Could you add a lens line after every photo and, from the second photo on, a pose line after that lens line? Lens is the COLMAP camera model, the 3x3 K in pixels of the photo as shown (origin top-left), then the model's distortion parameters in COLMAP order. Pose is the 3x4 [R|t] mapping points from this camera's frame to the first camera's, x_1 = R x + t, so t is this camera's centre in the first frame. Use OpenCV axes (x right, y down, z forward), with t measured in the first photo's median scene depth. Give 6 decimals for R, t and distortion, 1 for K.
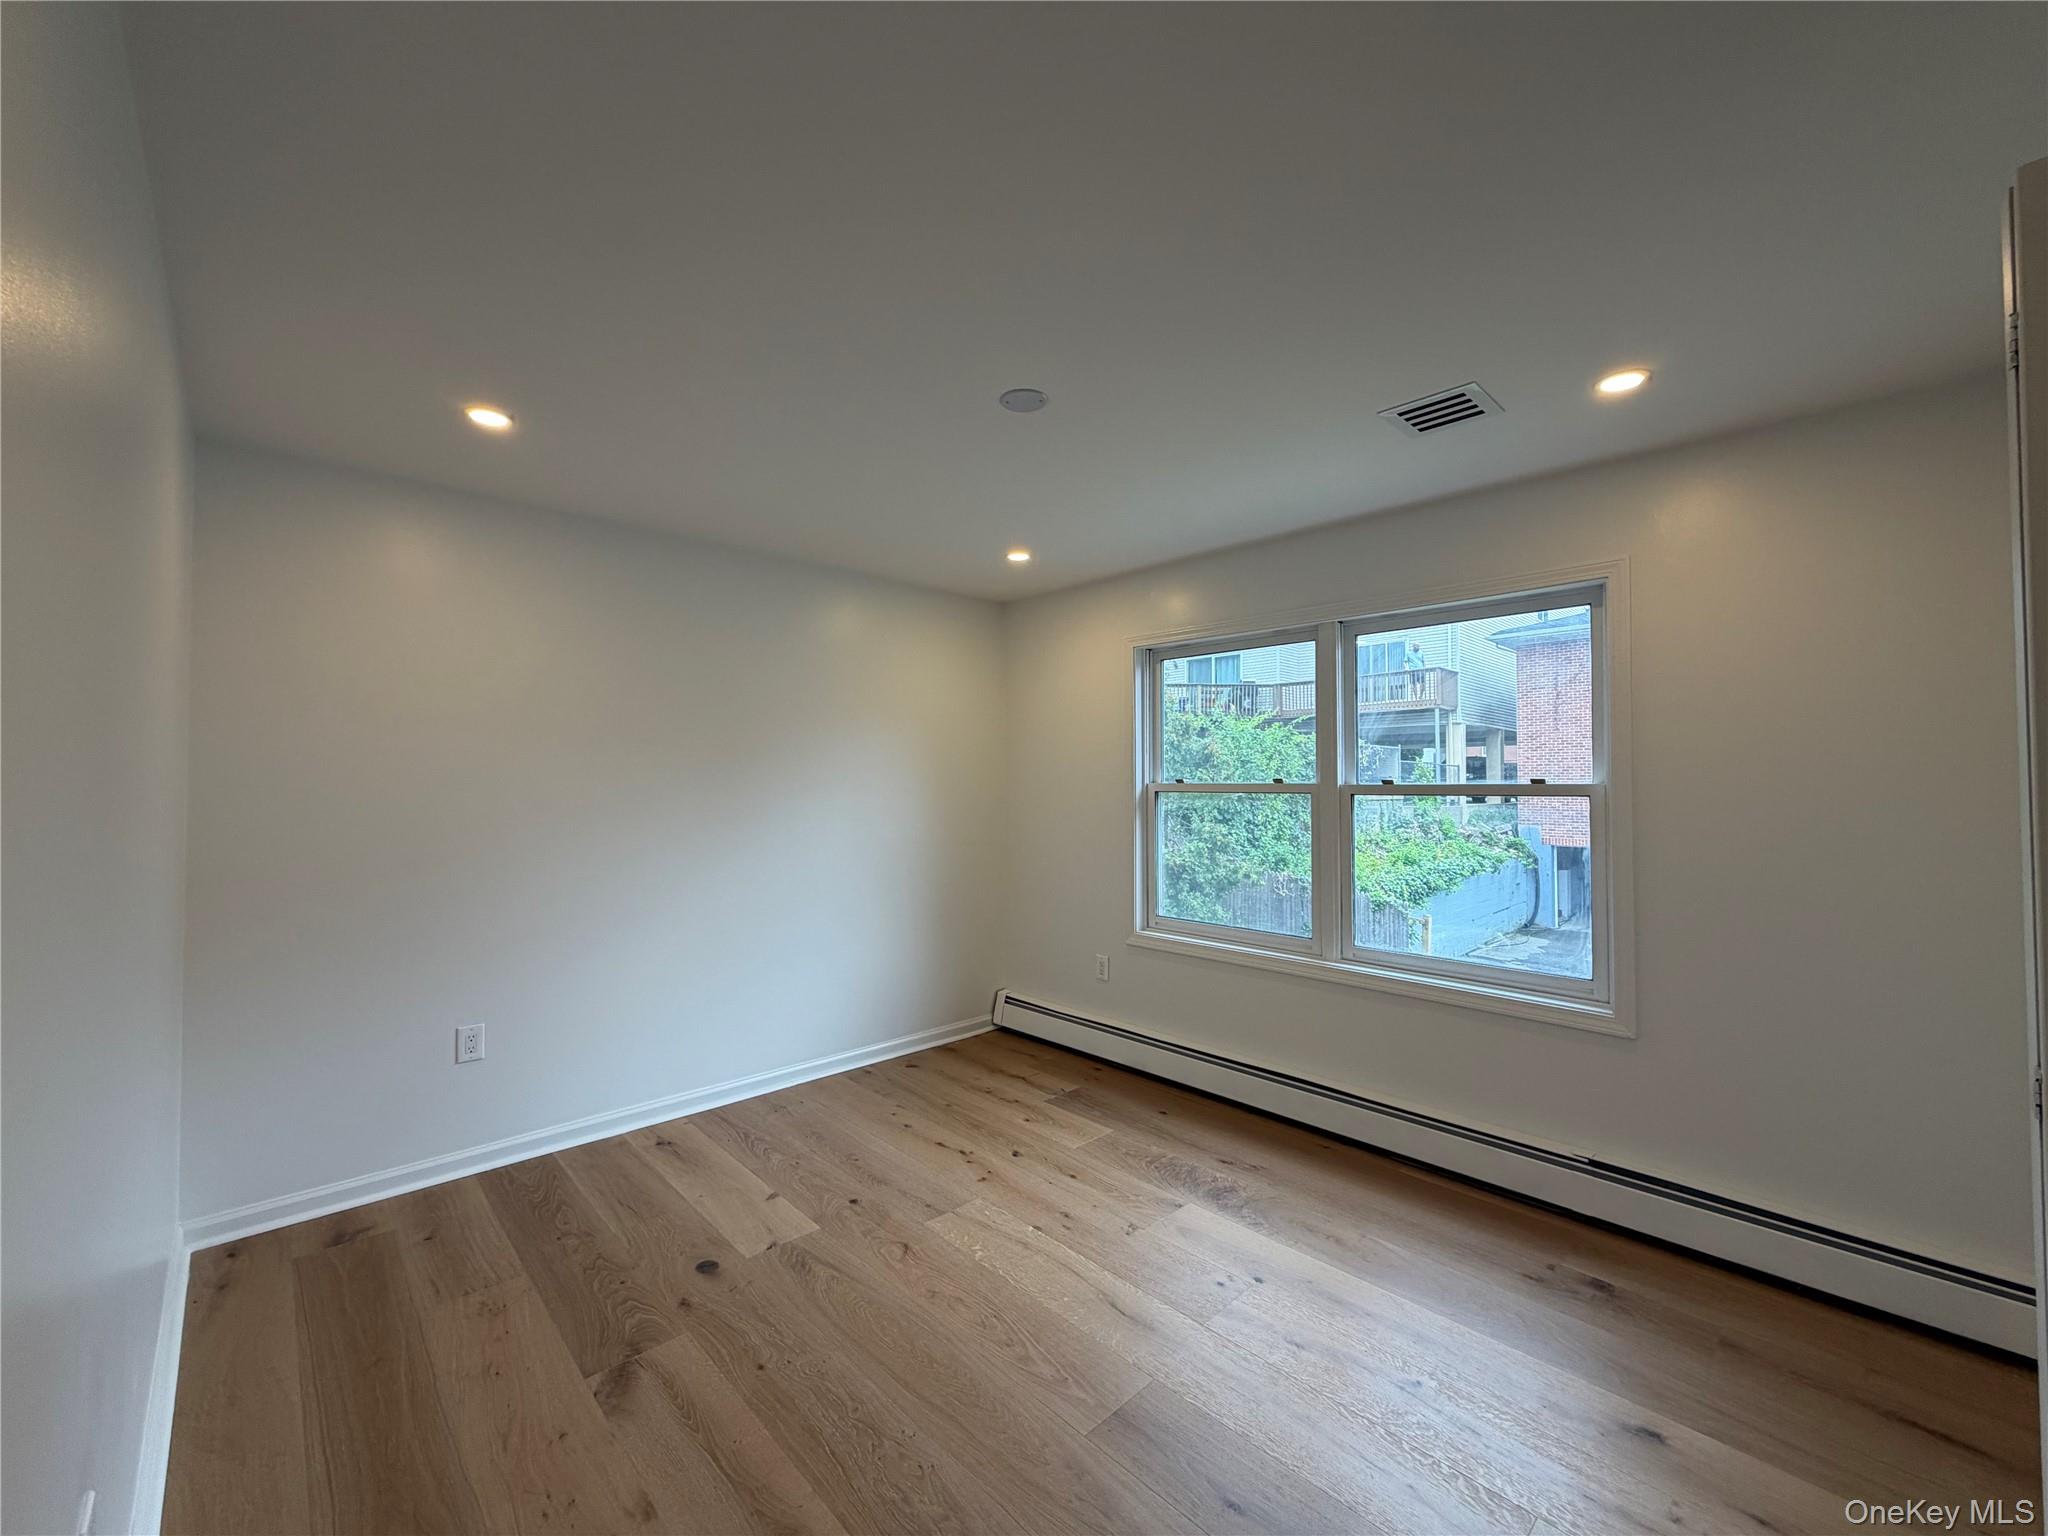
lens RADIAL K [[812.1, 0, 1018.9], [0, 812.1, 769.8], [0, 0, 1]] dist [0.000368, -0.000016]
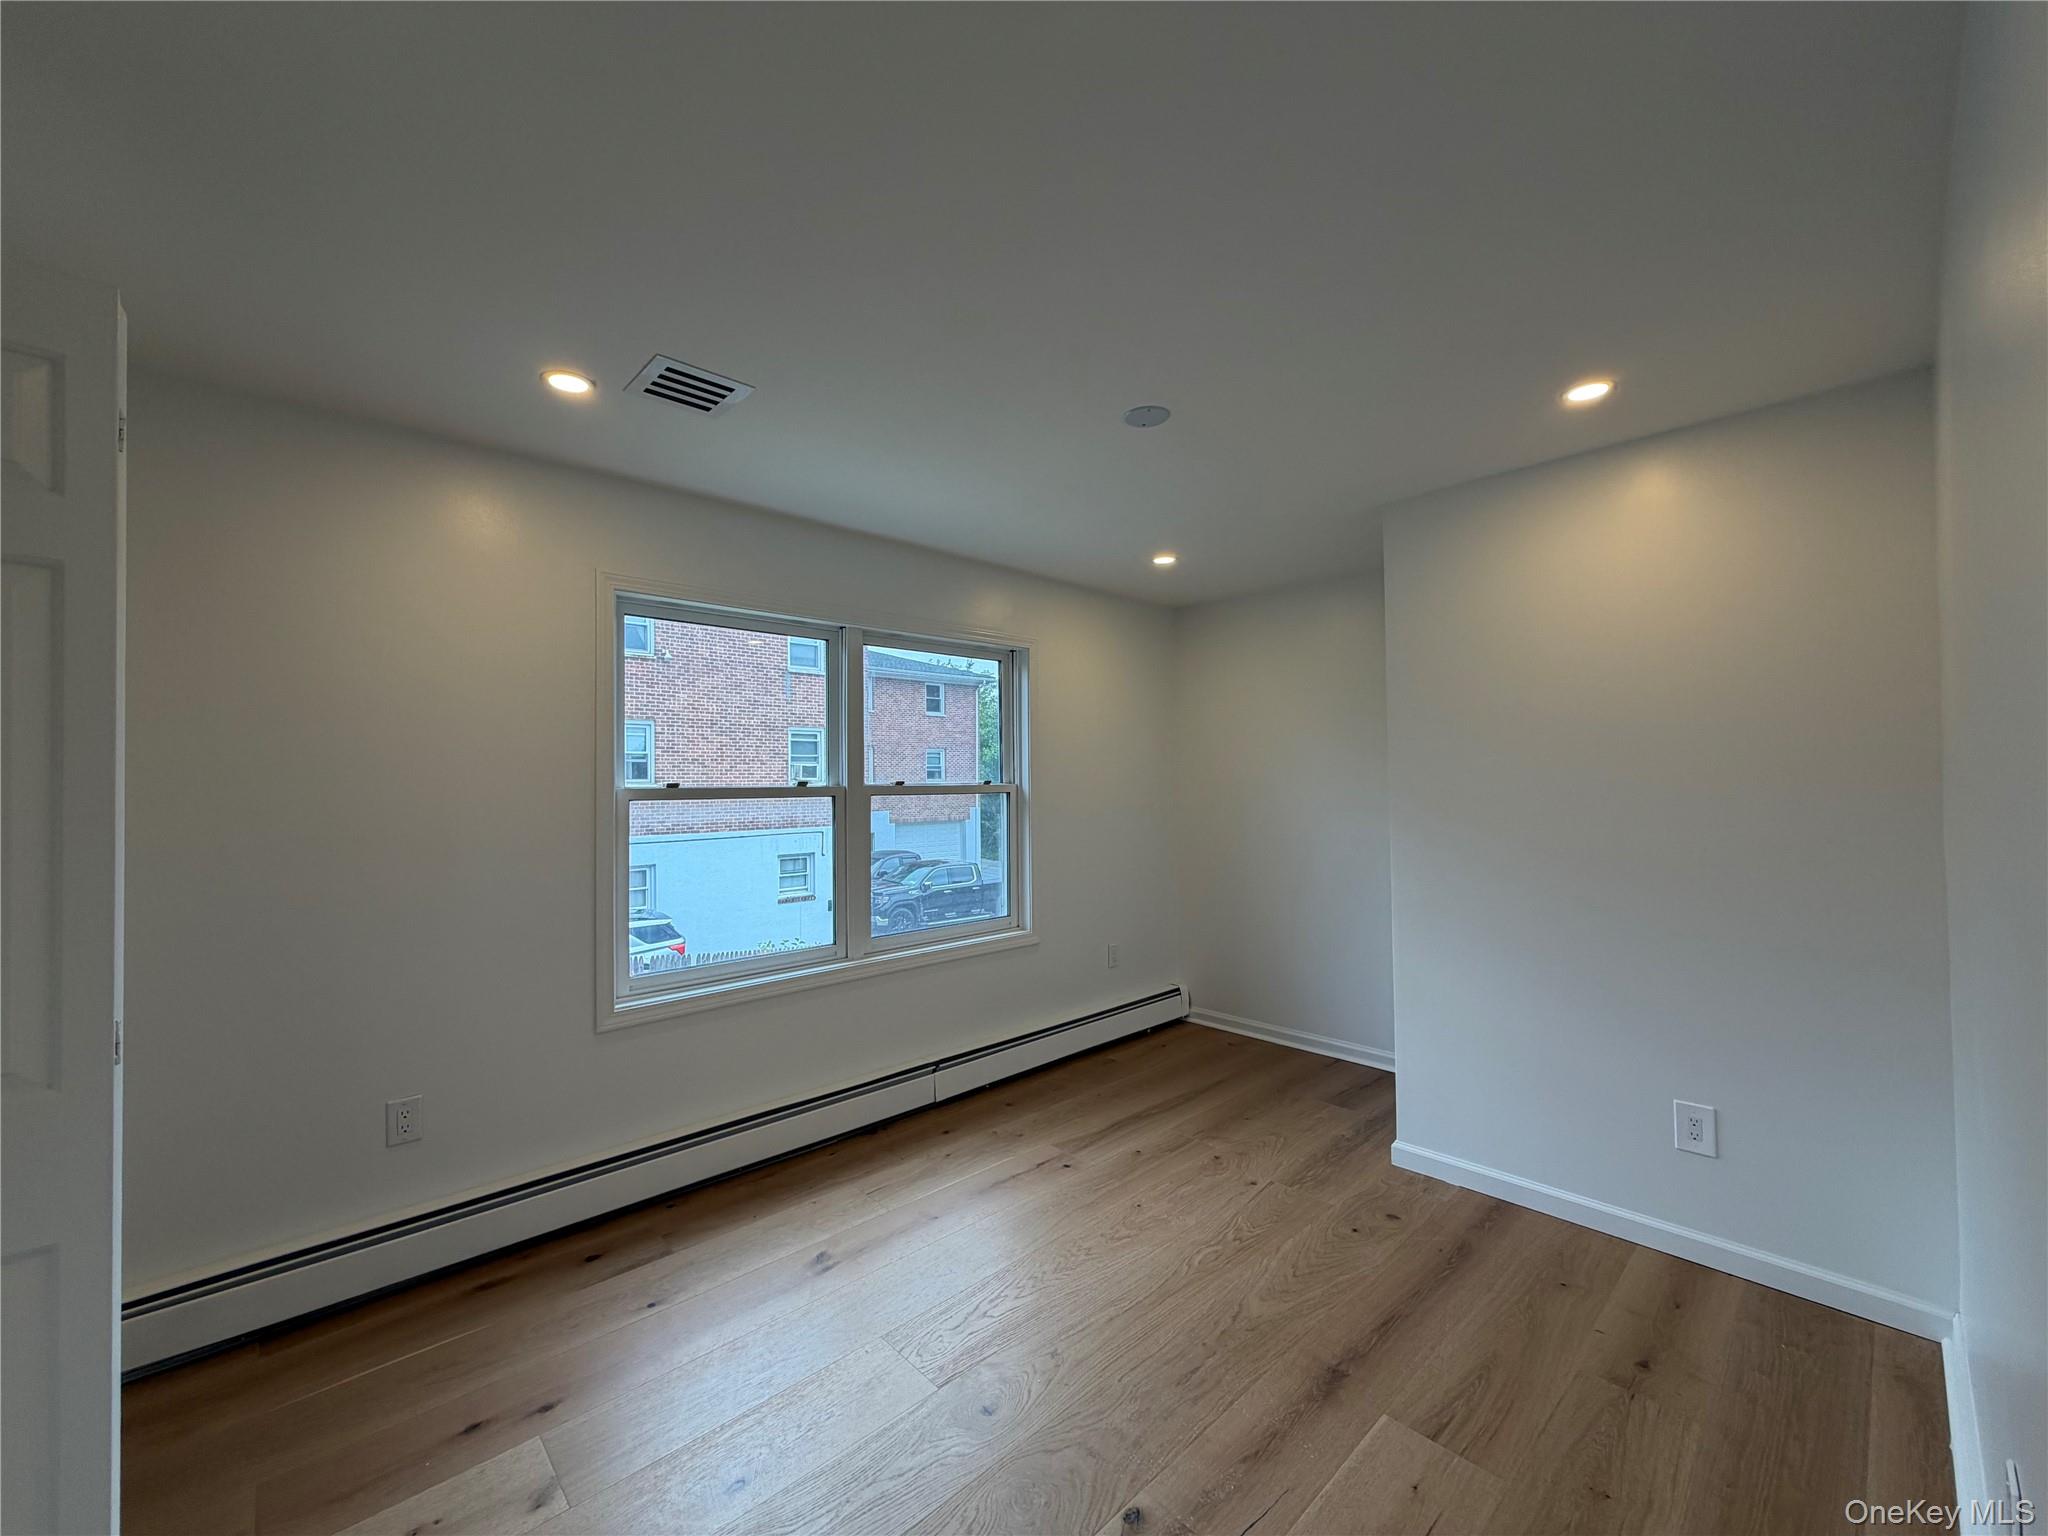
lens RADIAL K [[812.1, 0, 1018.9], [0, 812.1, 769.8], [0, 0, 1]] dist [0.000368, -0.000016]
pose [[-0.005904, 0.011374, 0.999918, -0.628385], [0.000750, 0.999935, -0.011370, 0.008357], [-0.999982, 0.000683, -0.005913, 0.789975]]
